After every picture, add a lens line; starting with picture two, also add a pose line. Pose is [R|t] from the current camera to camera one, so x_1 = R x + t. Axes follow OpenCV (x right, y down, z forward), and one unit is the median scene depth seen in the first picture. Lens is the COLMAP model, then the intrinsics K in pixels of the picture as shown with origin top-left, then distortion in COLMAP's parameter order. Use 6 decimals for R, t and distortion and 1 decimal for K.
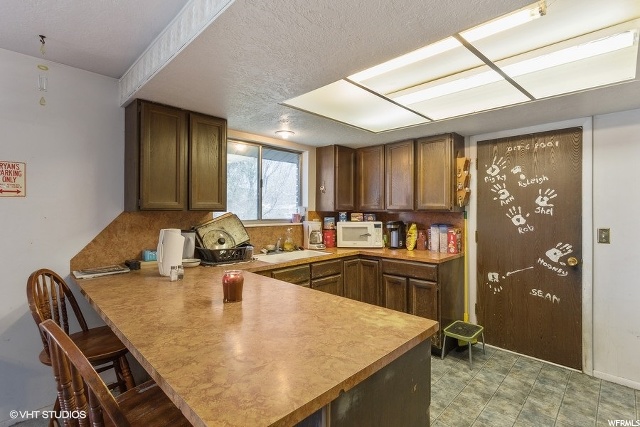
lens RADIAL K [[303.7, 0, 320.2], [0, 303.7, 206.8], [0, 0, 1]] dist [0.013887, -0.000285]
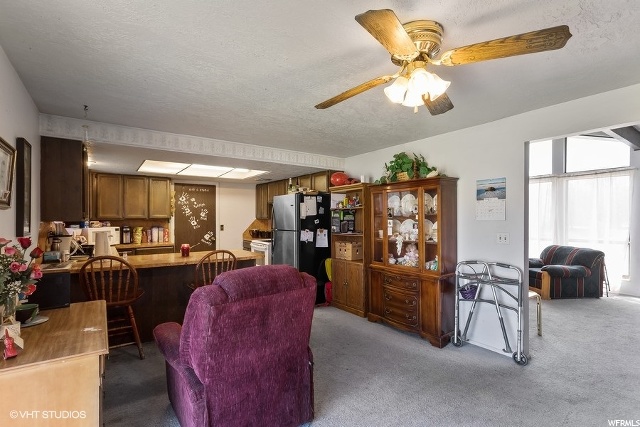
lens RADIAL K [[303.7, 0, 317.4], [0, 303.7, 220.4], [0, 0, 1]] dist [0.013887, -0.000285]
pose [[0.191961, -0.007377, 0.981375, -1.189422], [-0.001808, 0.999967, 0.007870, 0.007056], [-0.981401, -0.003285, 0.191941, -0.256444]]
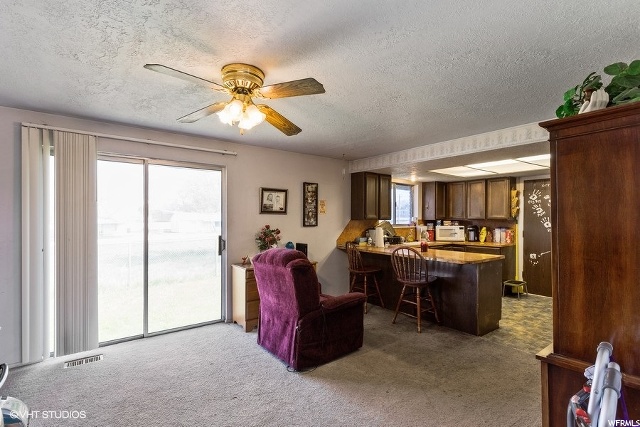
lens RADIAL K [[303.7, 0, 319.2], [0, 303.7, 218.7], [0, 0, 1]] dist [0.013887, -0.000285]
pose [[0.990362, -0.000591, -0.138501, -0.410458], [0.002273, 0.999926, 0.011982, -0.015532], [0.138483, -0.012182, 0.990290, -0.909551]]
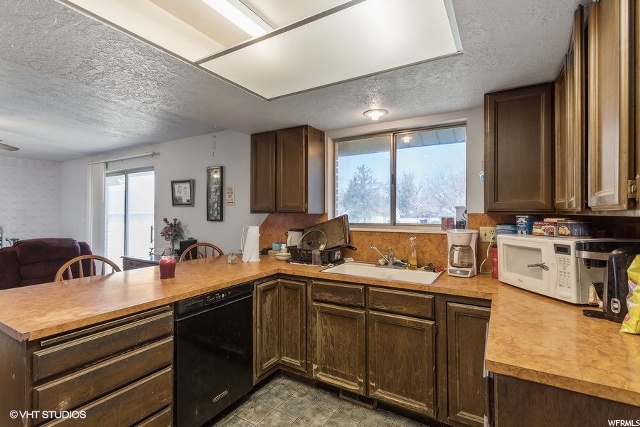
lens RADIAL K [[303.7, 0, 319.1], [0, 303.7, 211.3], [0, 0, 1]] dist [0.013887, -0.000285]
pose [[0.233466, -0.009062, -0.972323, 0.575876], [0.007970, 0.999941, -0.007406, 0.013407], [0.972332, -0.006021, 0.233525, 0.643416]]
